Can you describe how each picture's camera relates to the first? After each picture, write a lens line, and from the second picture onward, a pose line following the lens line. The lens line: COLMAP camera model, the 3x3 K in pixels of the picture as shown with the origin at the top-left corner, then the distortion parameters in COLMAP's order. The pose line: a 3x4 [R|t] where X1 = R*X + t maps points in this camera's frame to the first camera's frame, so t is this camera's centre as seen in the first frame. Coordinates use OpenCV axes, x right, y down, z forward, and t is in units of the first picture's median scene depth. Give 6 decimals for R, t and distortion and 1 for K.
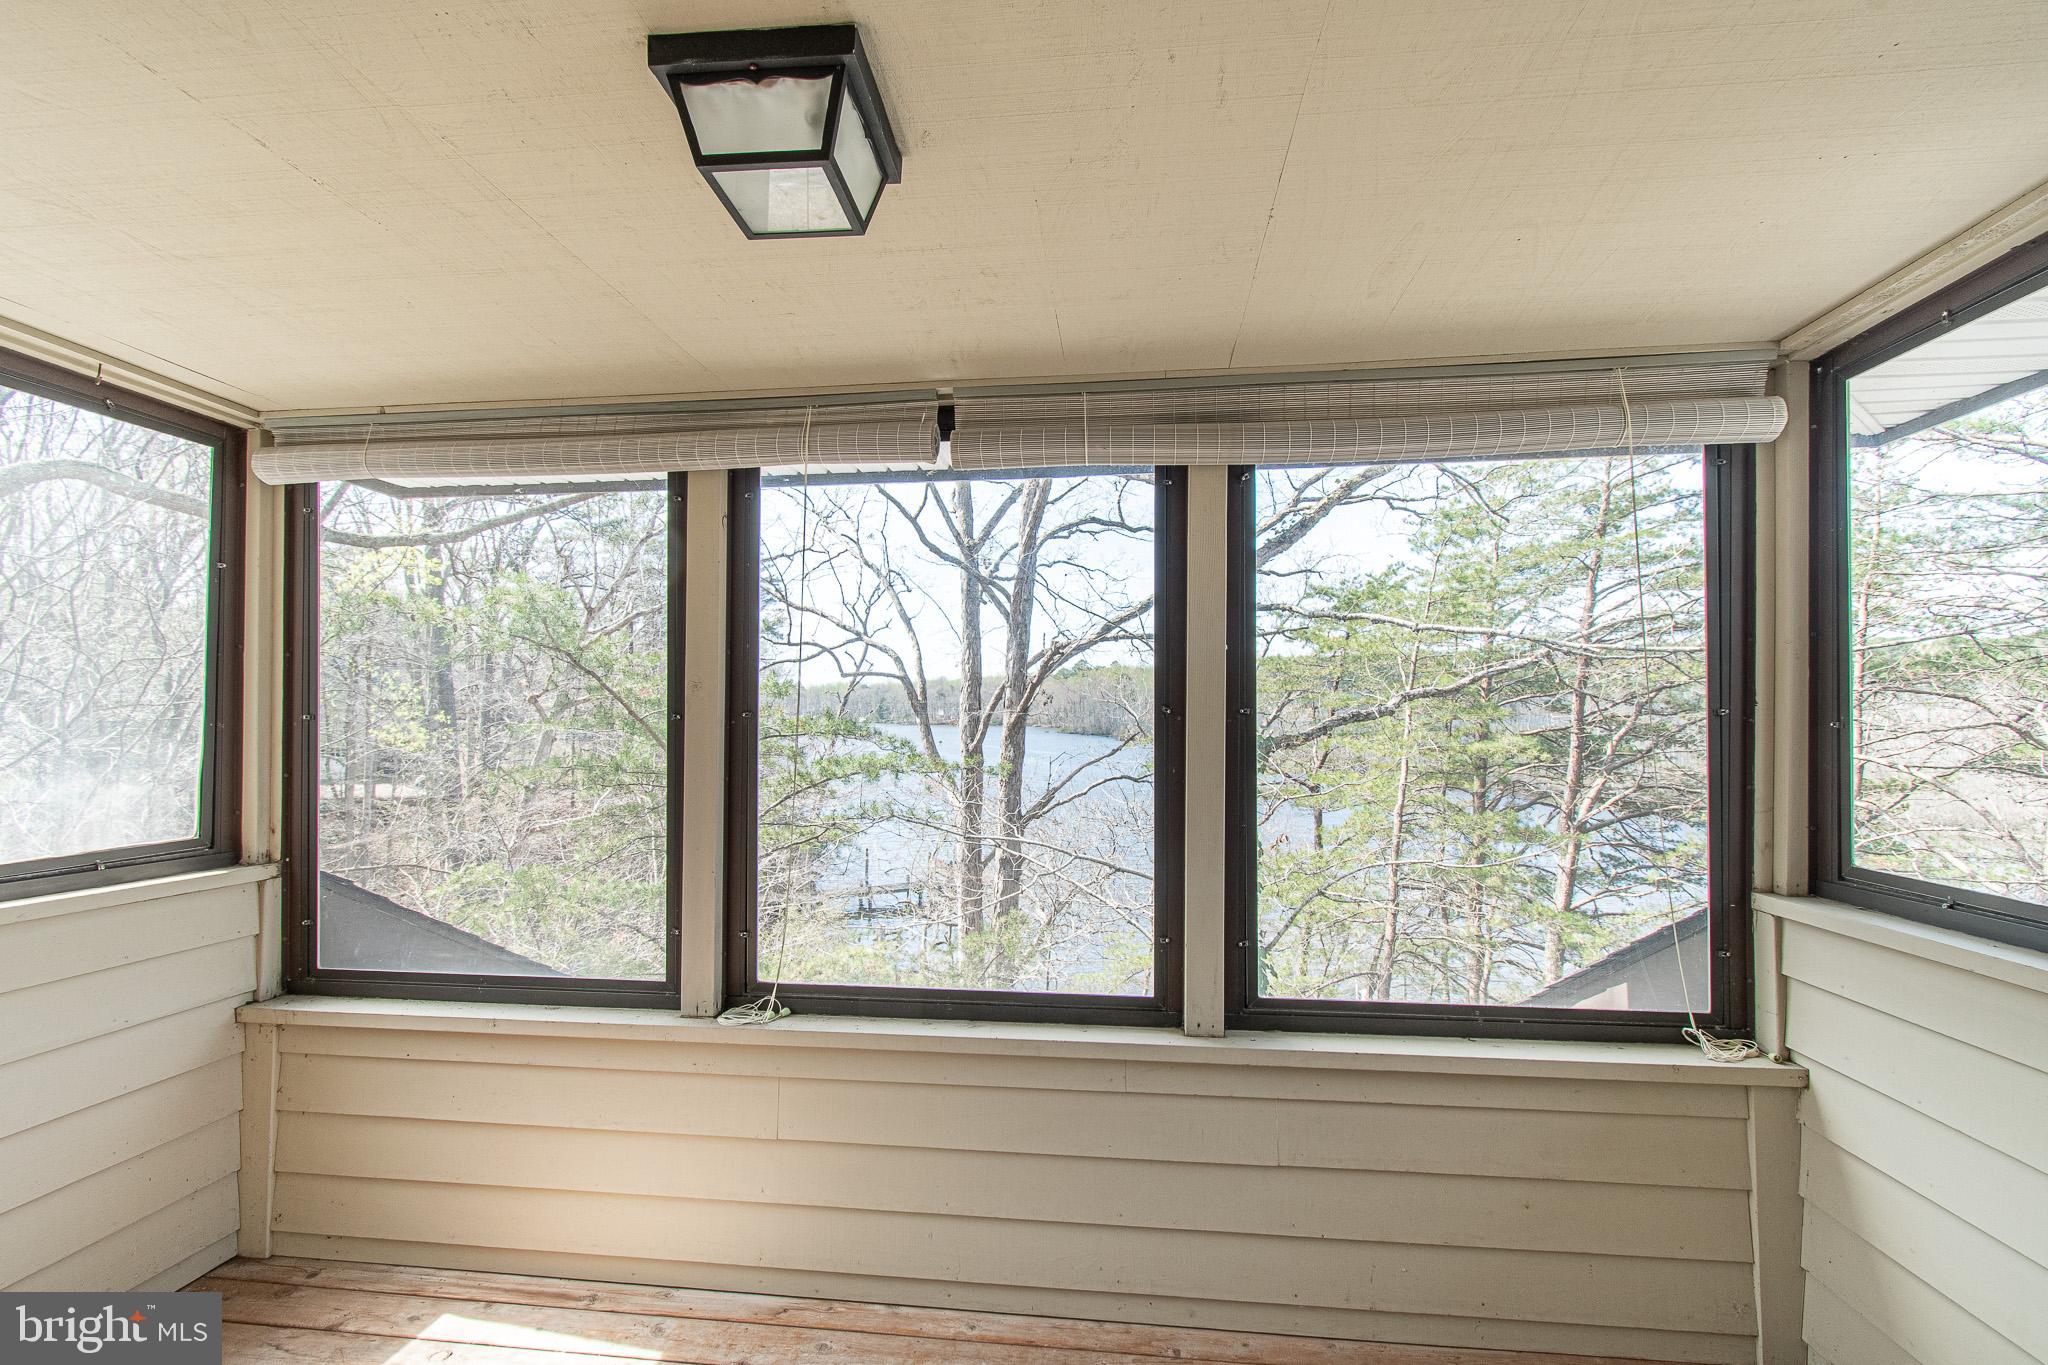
lens RADIAL K [[901.9, 0, 1021.9], [0, 901.9, 694.4], [0, 0, 1]] dist [0.003637, -0.001901]
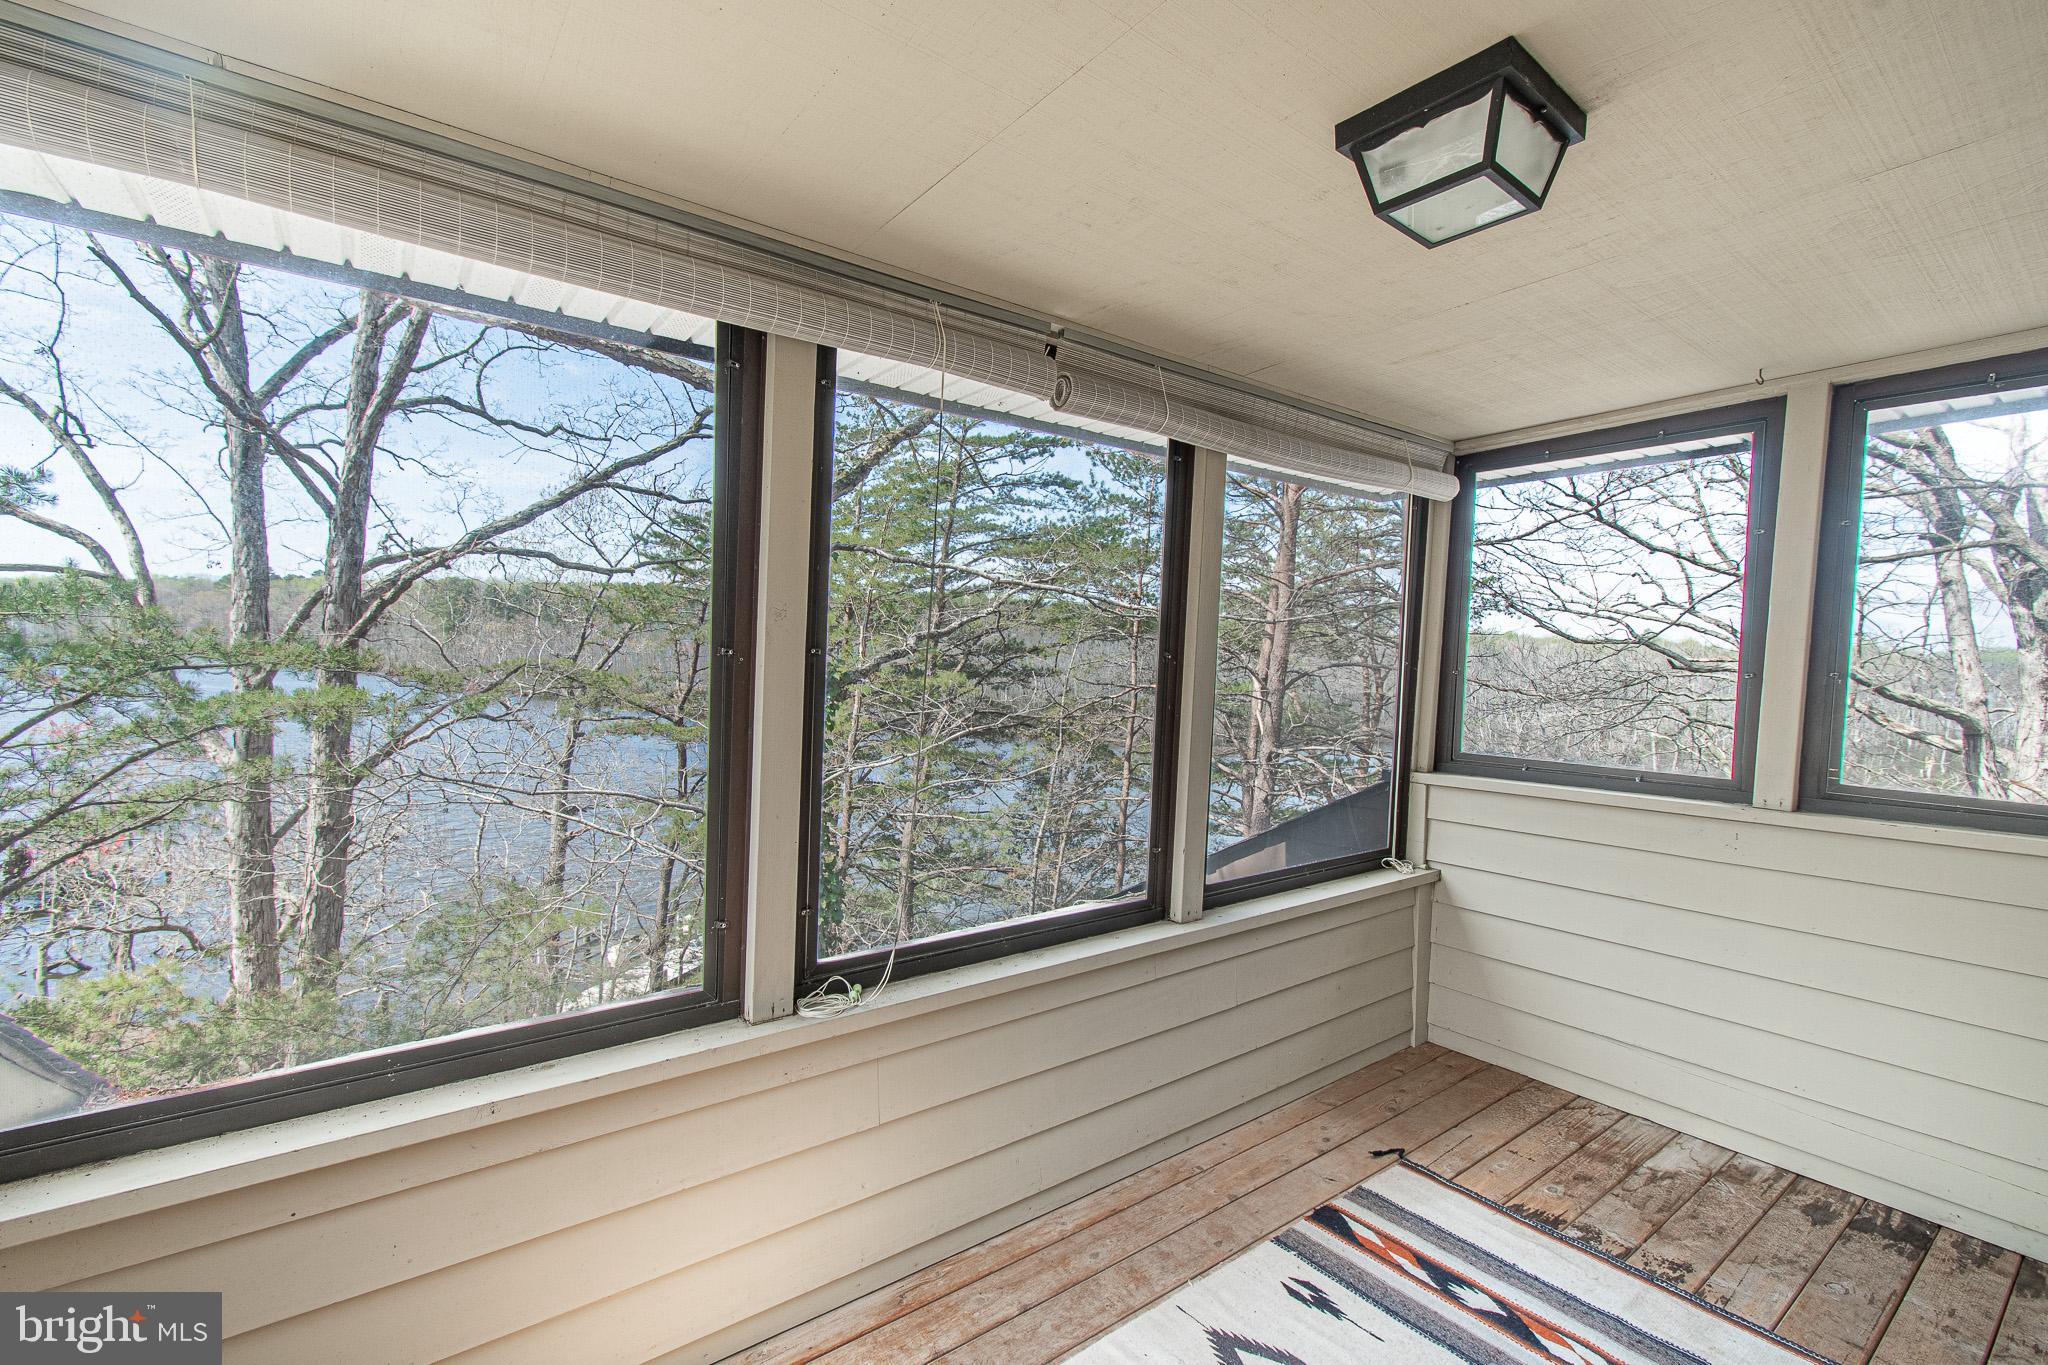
lens RADIAL K [[901.9, 0, 1025.8], [0, 901.9, 690.5], [0, 0, 1]] dist [0.003637, -0.001901]
pose [[0.720775, -0.009906, 0.693098, -0.756845], [-0.039513, 0.997685, 0.055350, 0.005992], [-0.692042, -0.067281, 0.718715, 0.272148]]
